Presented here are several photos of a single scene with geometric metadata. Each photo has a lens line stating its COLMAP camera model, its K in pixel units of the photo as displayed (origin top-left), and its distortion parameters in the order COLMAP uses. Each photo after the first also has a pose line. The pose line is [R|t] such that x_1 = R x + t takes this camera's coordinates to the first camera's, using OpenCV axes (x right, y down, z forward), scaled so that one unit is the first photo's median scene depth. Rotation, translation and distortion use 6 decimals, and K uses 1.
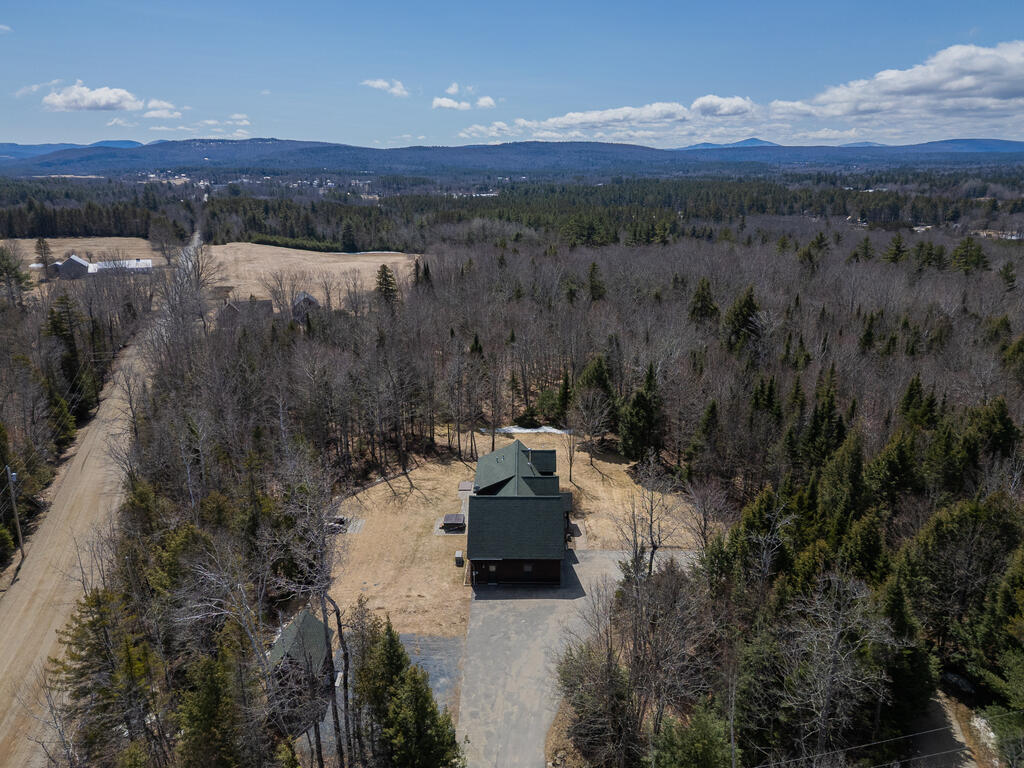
lens RADIAL K [[711.3, 0, 508.2], [0, 711.3, 386.5], [0, 0, 1]] dist [0.054909, -0.041295]
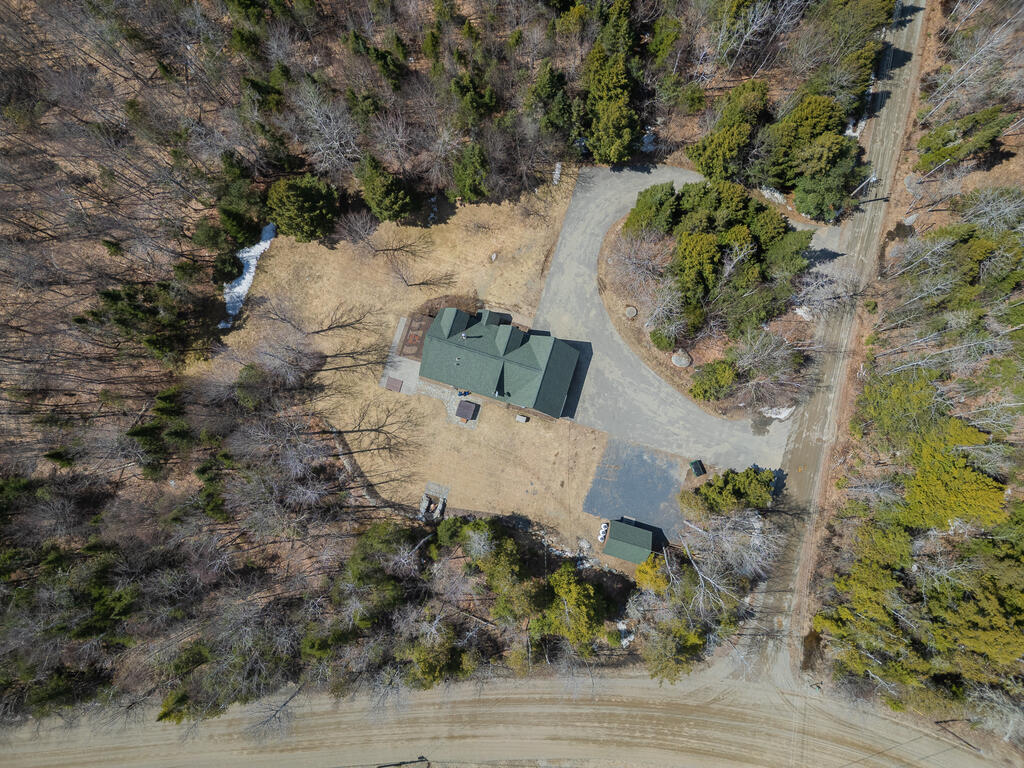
lens RADIAL K [[711.3, 0, 508.3], [0, 711.3, 387.5], [0, 0, 1]] dist [0.054909, -0.041295]
pose [[0.280272, -0.954373, 0.103055, -0.121216], [0.272744, 0.182107, 0.944695, -0.776947], [-0.920358, -0.236663, 0.311339, 0.490877]]
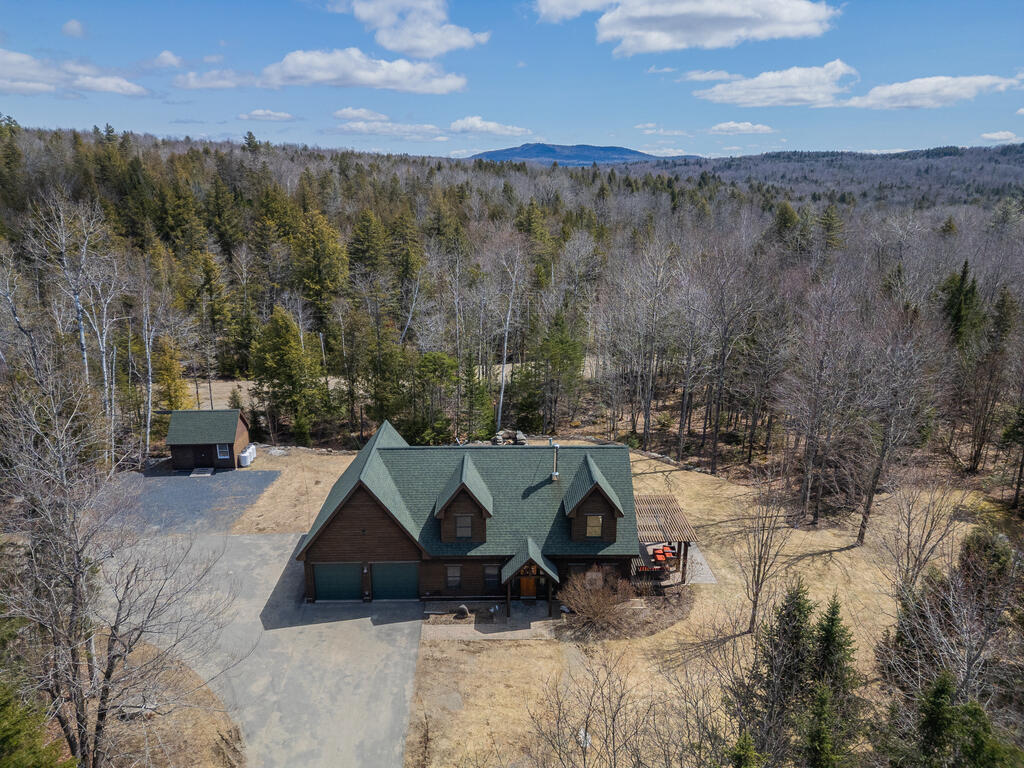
lens RADIAL K [[711.3, 0, 503.5], [0, 711.3, 382.6], [0, 0, 1]] dist [0.054909, -0.041295]
pose [[0.035052, 0.292572, -0.955601, 0.431789], [-0.295539, 0.916457, 0.269747, -0.069100], [0.954687, 0.272962, 0.118591, 0.757276]]
